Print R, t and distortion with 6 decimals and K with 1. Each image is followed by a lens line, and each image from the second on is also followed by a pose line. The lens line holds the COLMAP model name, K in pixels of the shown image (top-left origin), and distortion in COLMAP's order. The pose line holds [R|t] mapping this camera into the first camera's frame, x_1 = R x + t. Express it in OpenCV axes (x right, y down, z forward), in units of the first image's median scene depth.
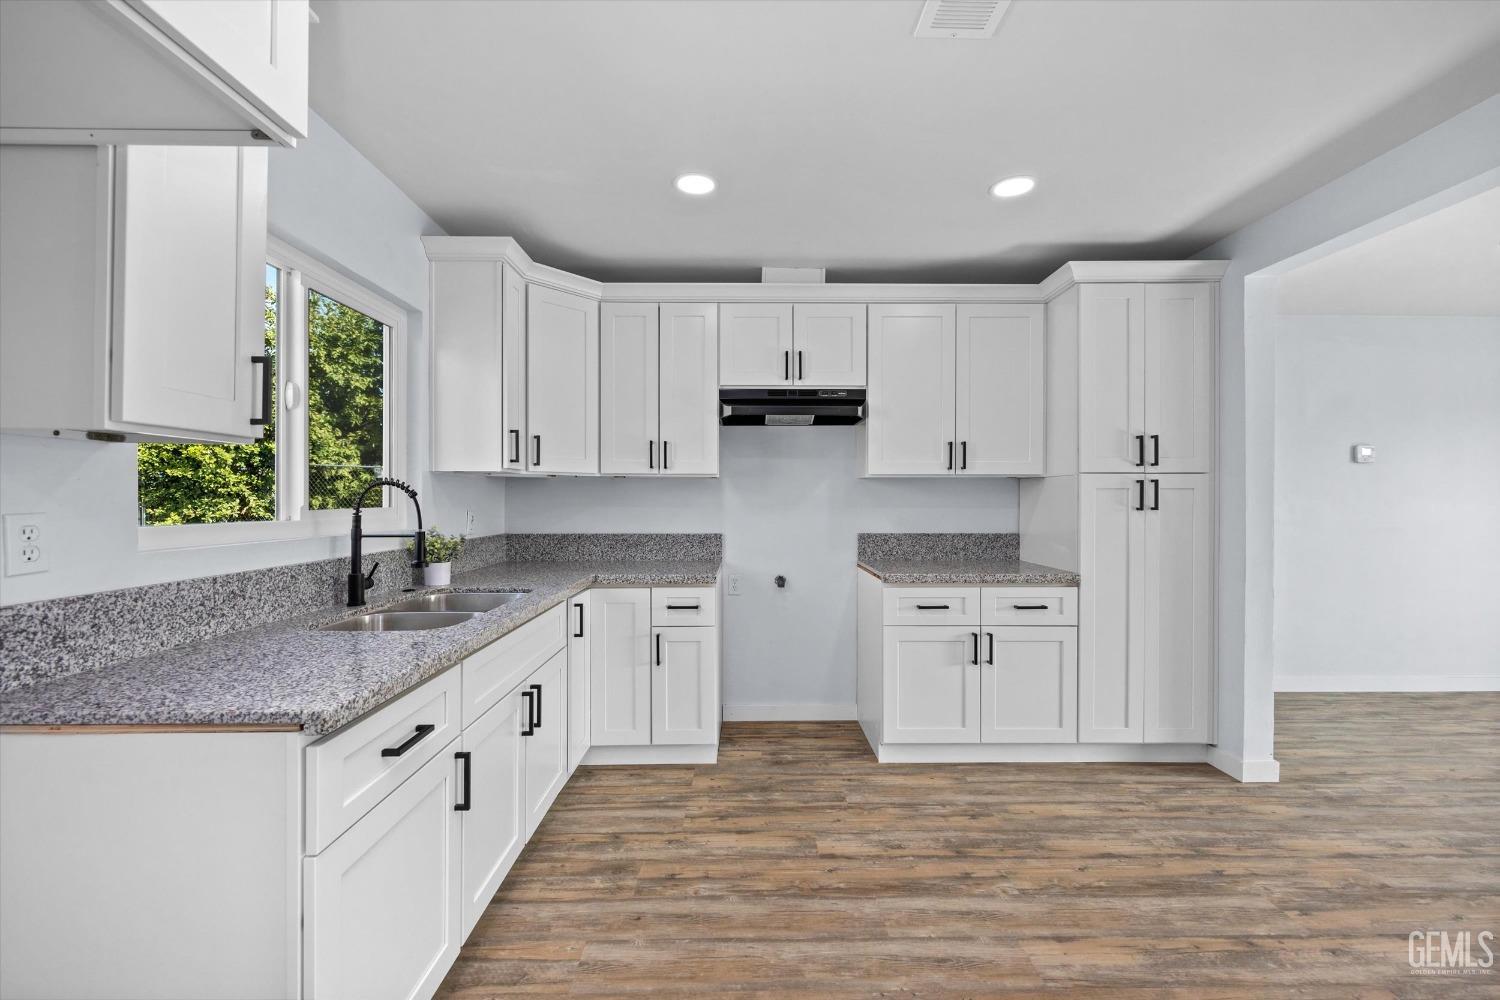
lens RADIAL K [[602.8, 0, 750.0], [0, 602.8, 500.0], [0, 0, 1]] dist [-0.000839, -0.000021]
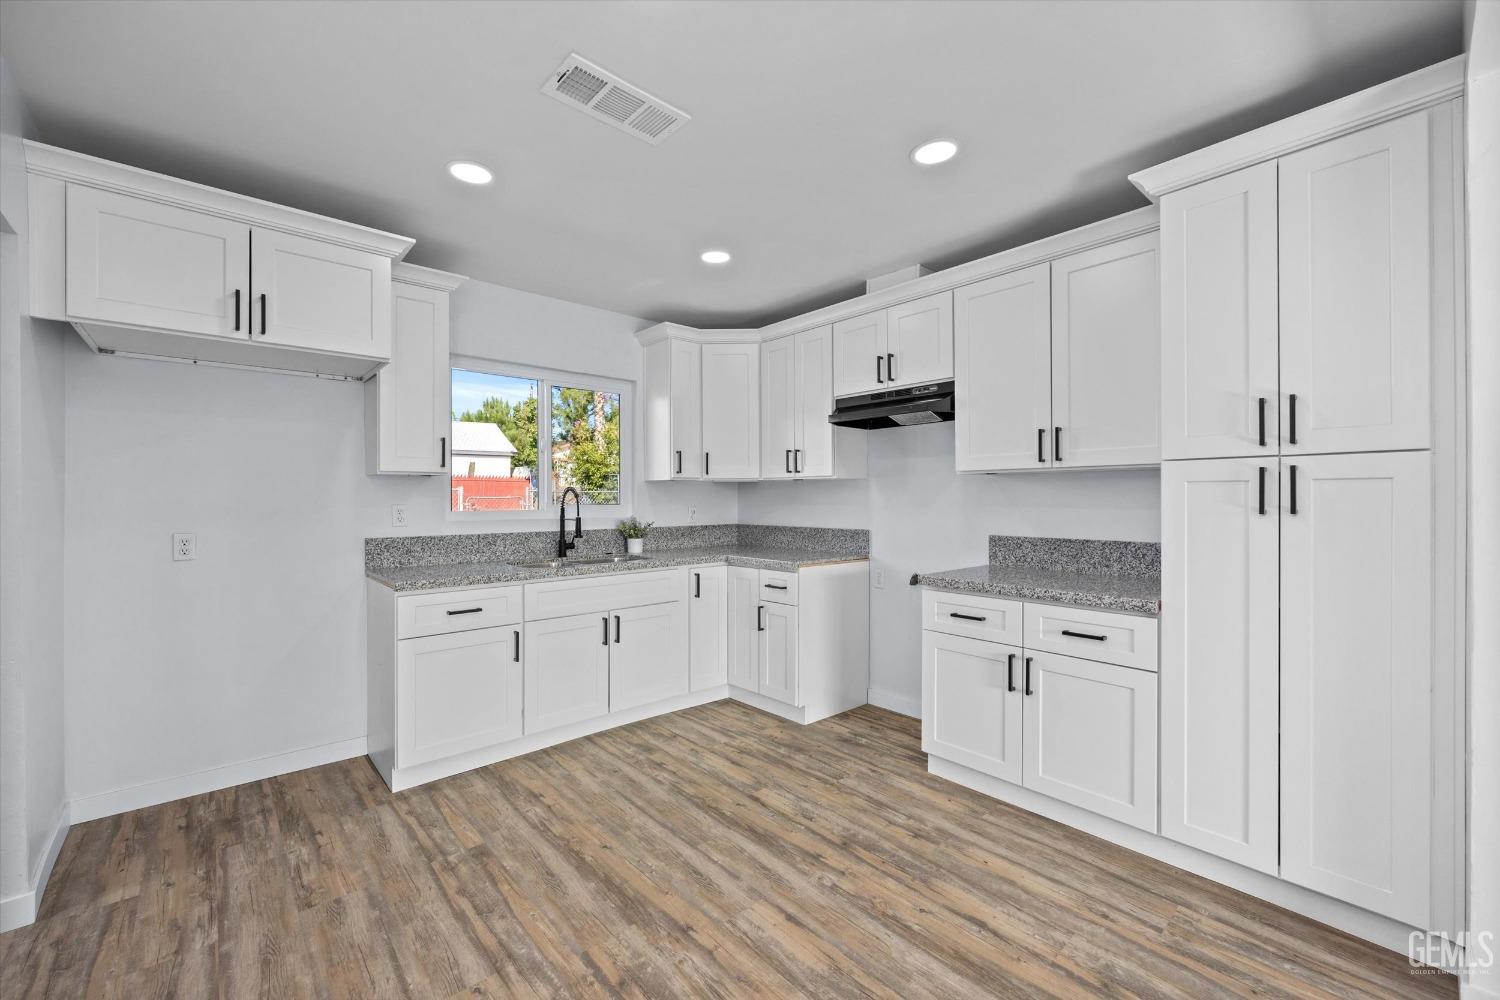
lens RADIAL K [[602.8, 0, 750.0], [0, 602.8, 500.0], [0, 0, 1]] dist [-0.000839, -0.000021]
pose [[0.658182, -0.000280, -0.752859, 0.806159], [0.001996, 0.999997, 0.001373, 0.000332], [0.752856, -0.002406, 0.658181, 0.166634]]
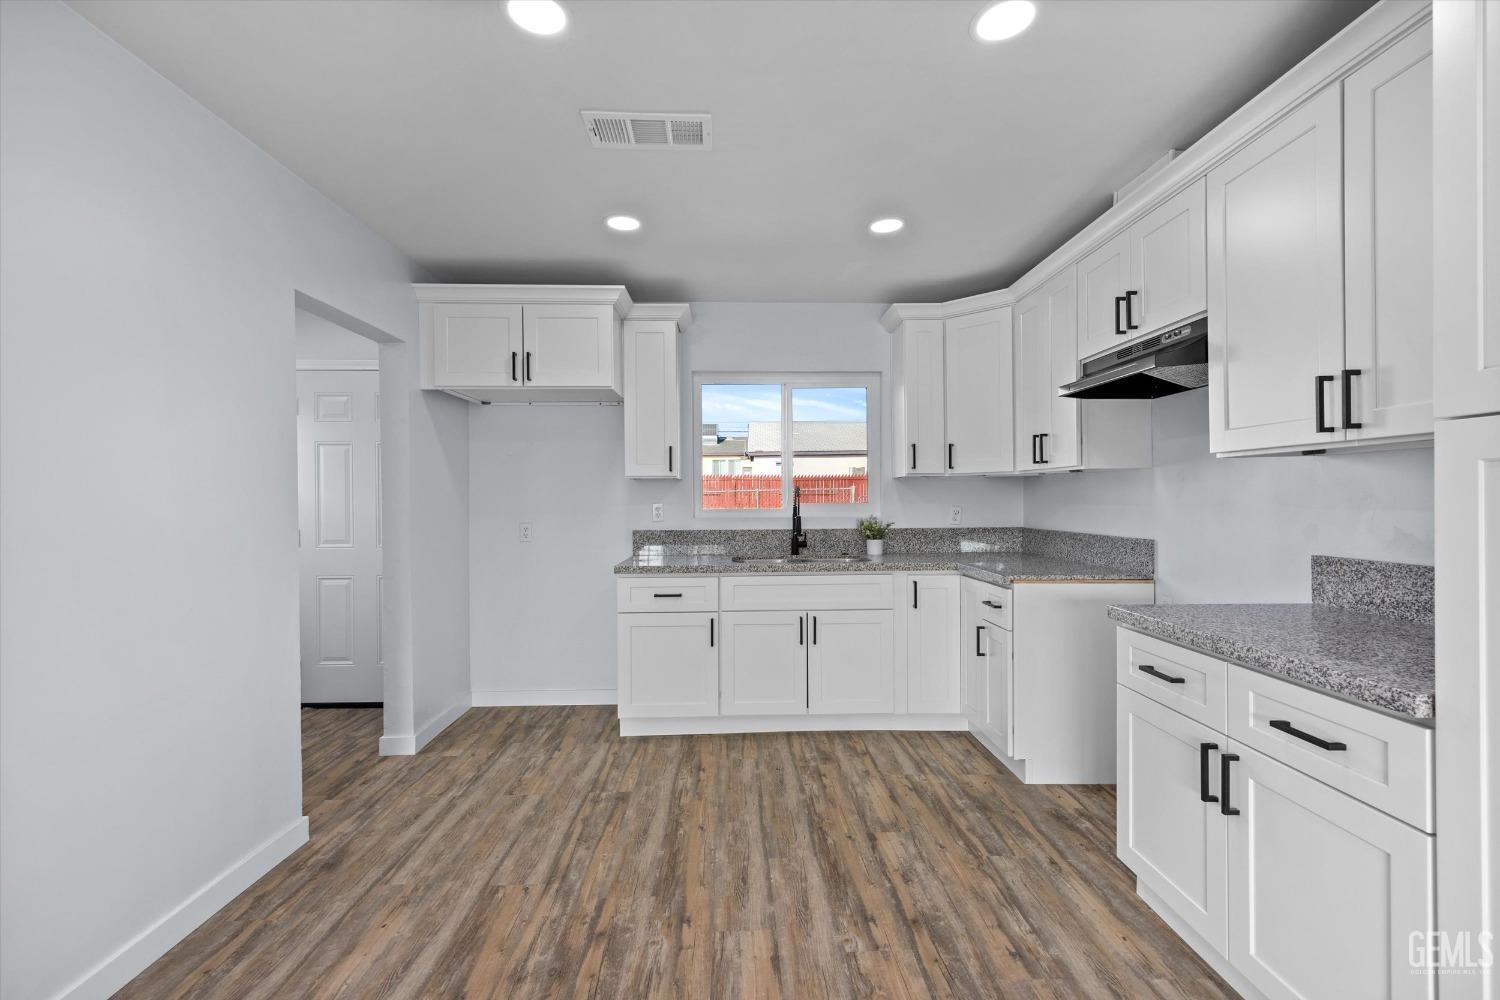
lens RADIAL K [[642.3, 0, 750.0], [0, 642.3, 500.0], [0, 0, 1]] dist [0.011993, 0.000185]
pose [[0.018531, 0.001476, -0.999827, 0.984304], [0.006212, 0.999979, 0.001591, 0.000676], [0.999809, -0.006241, 0.018522, 0.607566]]
